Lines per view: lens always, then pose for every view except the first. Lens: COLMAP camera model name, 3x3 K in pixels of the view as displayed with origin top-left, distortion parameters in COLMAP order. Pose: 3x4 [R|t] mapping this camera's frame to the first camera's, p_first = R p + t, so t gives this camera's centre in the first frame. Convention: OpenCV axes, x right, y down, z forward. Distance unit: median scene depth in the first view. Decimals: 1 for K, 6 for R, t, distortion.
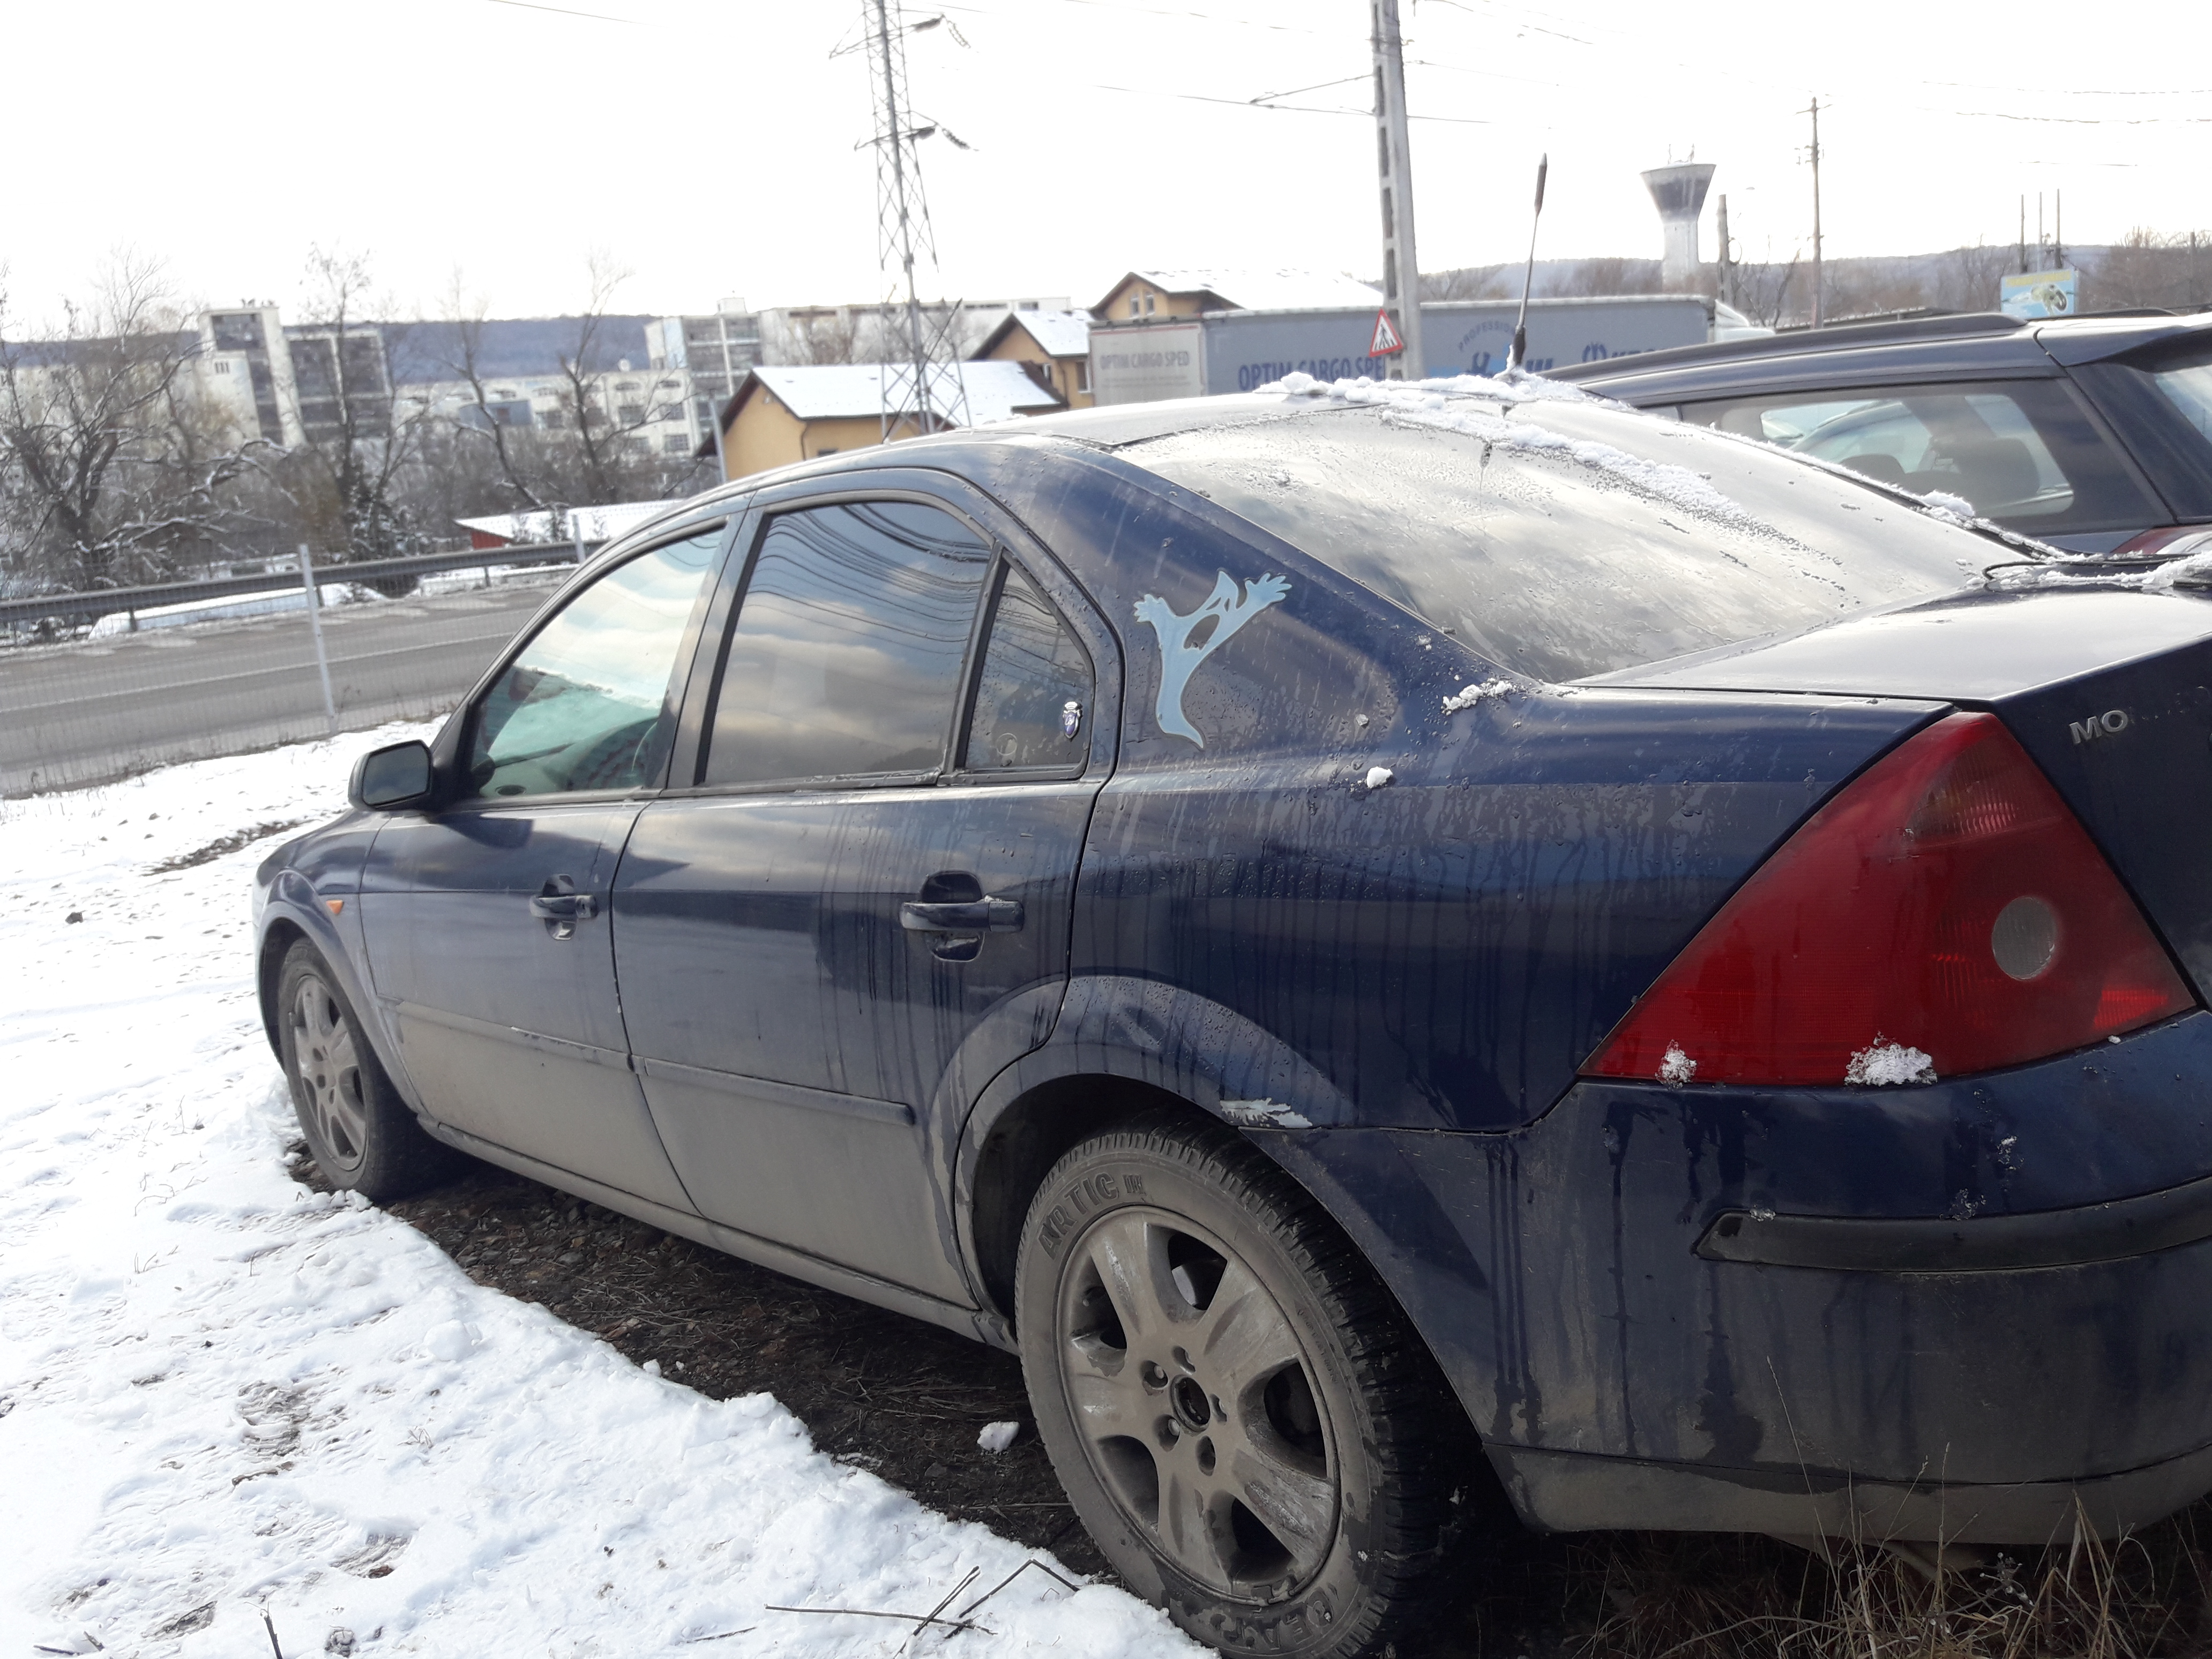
lens RADIAL K [[1820.5, 0, 1108.7], [0, 1820.5, 693.3], [0, 0, 1]] dist [0.092268, -0.241593]
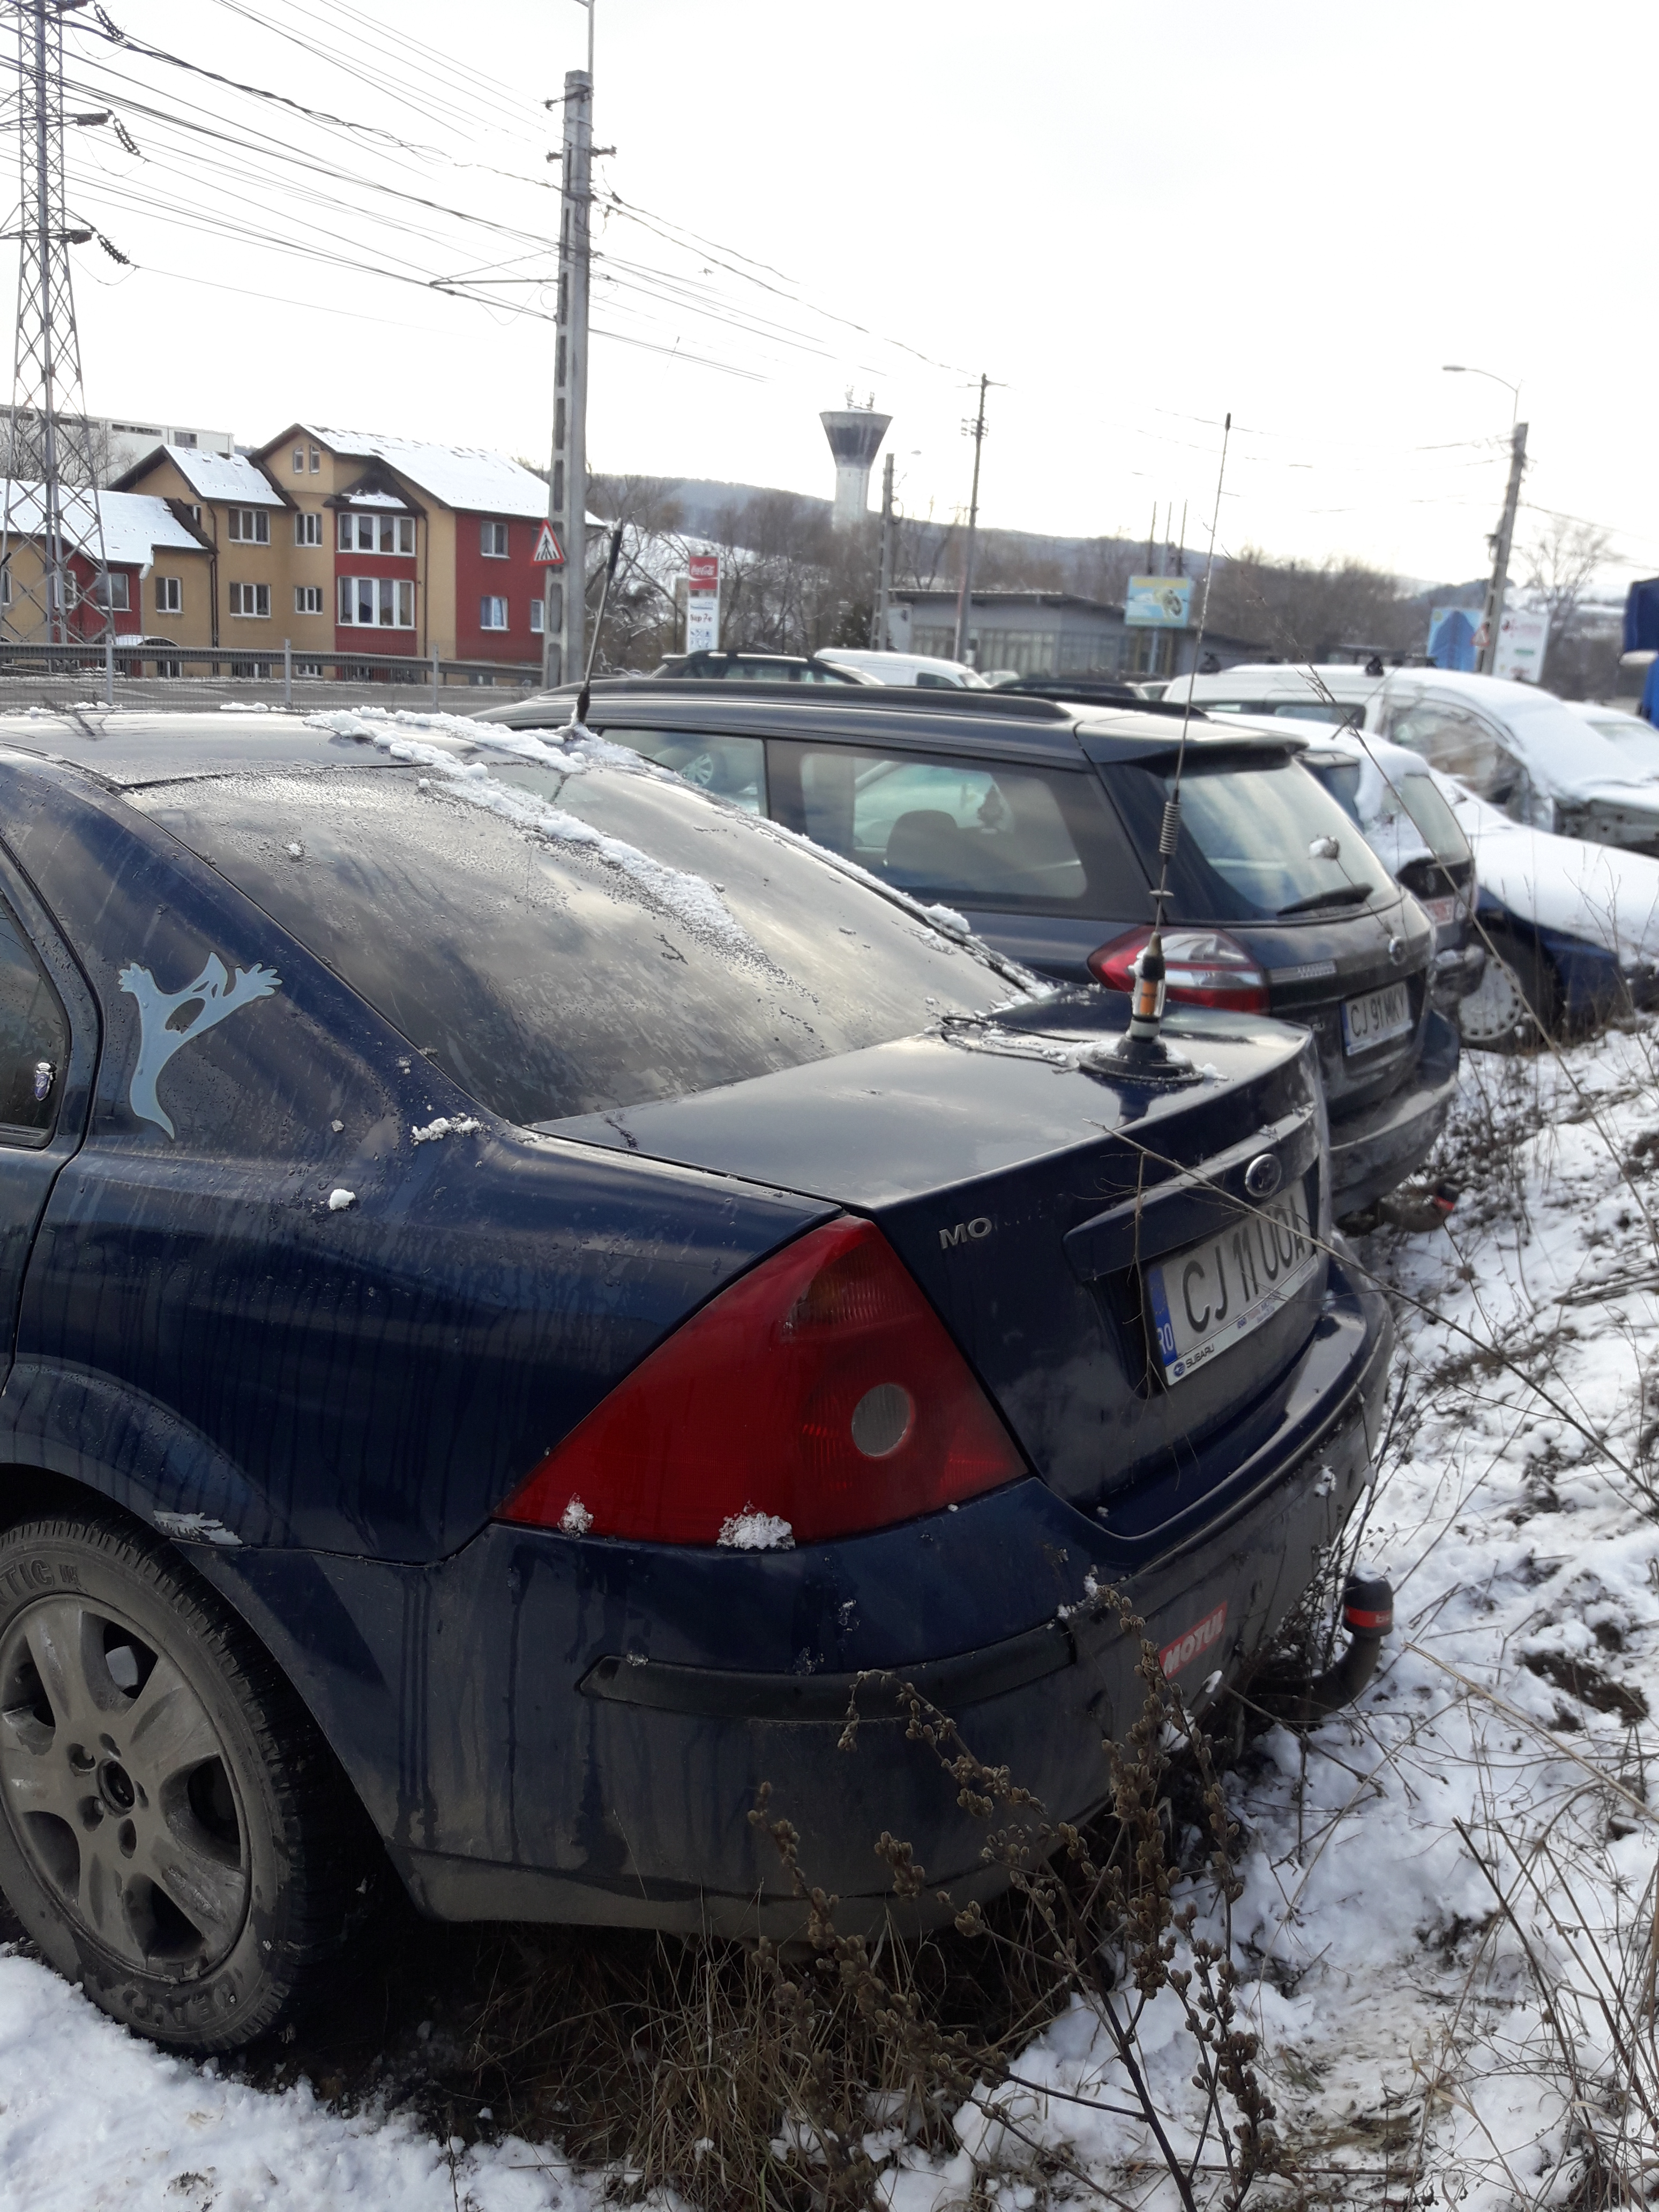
lens RADIAL K [[1889.1, 0, 828.5], [0, 1889.1, 949.9], [0, 0, 1]] dist [-0.013492, -0.044081]
pose [[0.949347, 0.086437, 0.302107, 0.072620], [-0.096424, 0.995173, 0.018272, -0.127214], [-0.299069, -0.046476, 0.953099, -0.054427]]
